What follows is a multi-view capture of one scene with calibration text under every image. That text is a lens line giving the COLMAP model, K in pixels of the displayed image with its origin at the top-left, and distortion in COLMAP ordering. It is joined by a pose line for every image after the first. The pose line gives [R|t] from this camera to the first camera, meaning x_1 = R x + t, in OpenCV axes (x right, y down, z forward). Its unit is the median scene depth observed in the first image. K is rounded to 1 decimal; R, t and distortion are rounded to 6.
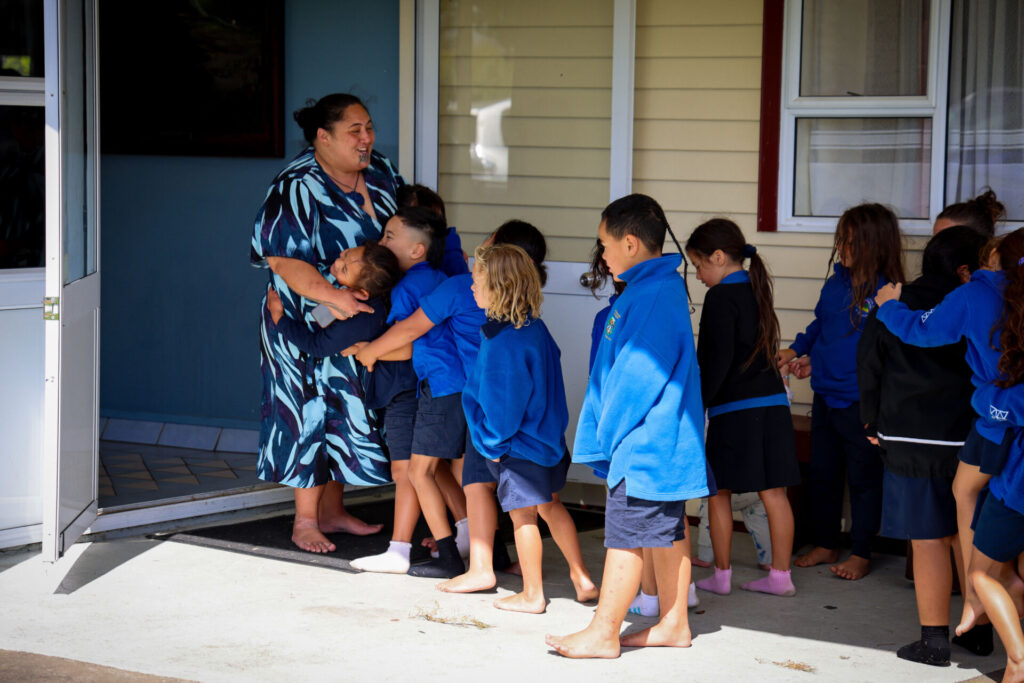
lens RADIAL K [[3061.1, 0, 512.0], [0, 3061.1, 341.5], [0, 0, 1]] dist [0.944474, -2.680640]
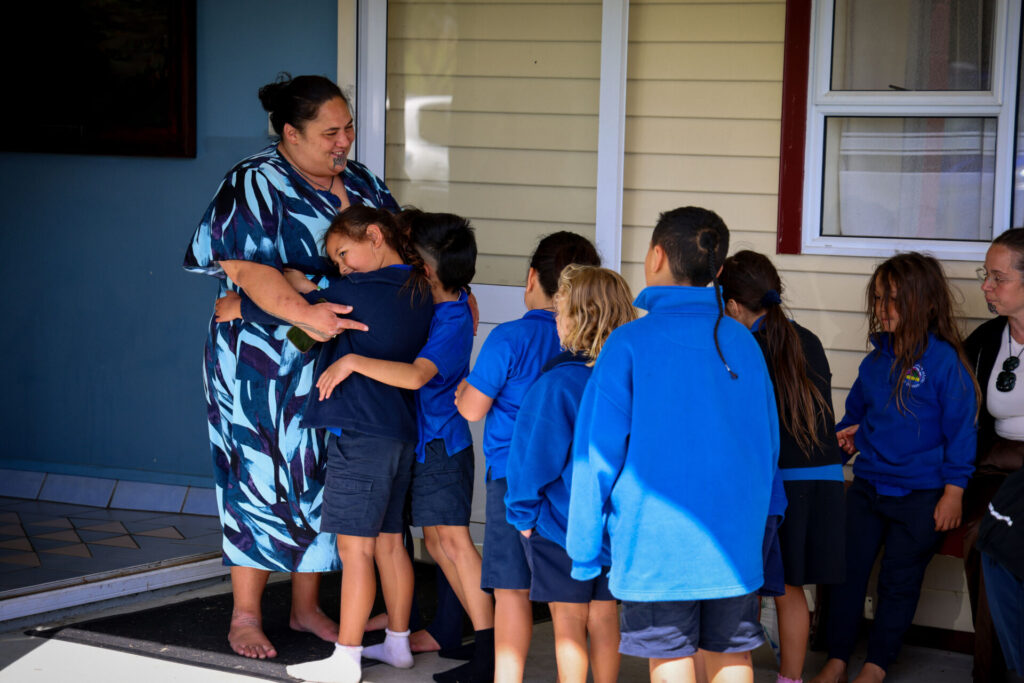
lens RADIAL K [[3061.1, 0, 512.0], [0, 3061.1, 341.5], [0, 0, 1]] dist [0.944474, -2.680640]
pose [[0.998926, 0.011051, 0.044996, -0.028481], [-0.010609, 0.999893, -0.010051, -0.003255], [-0.045102, 0.009563, 0.998937, 0.183281]]
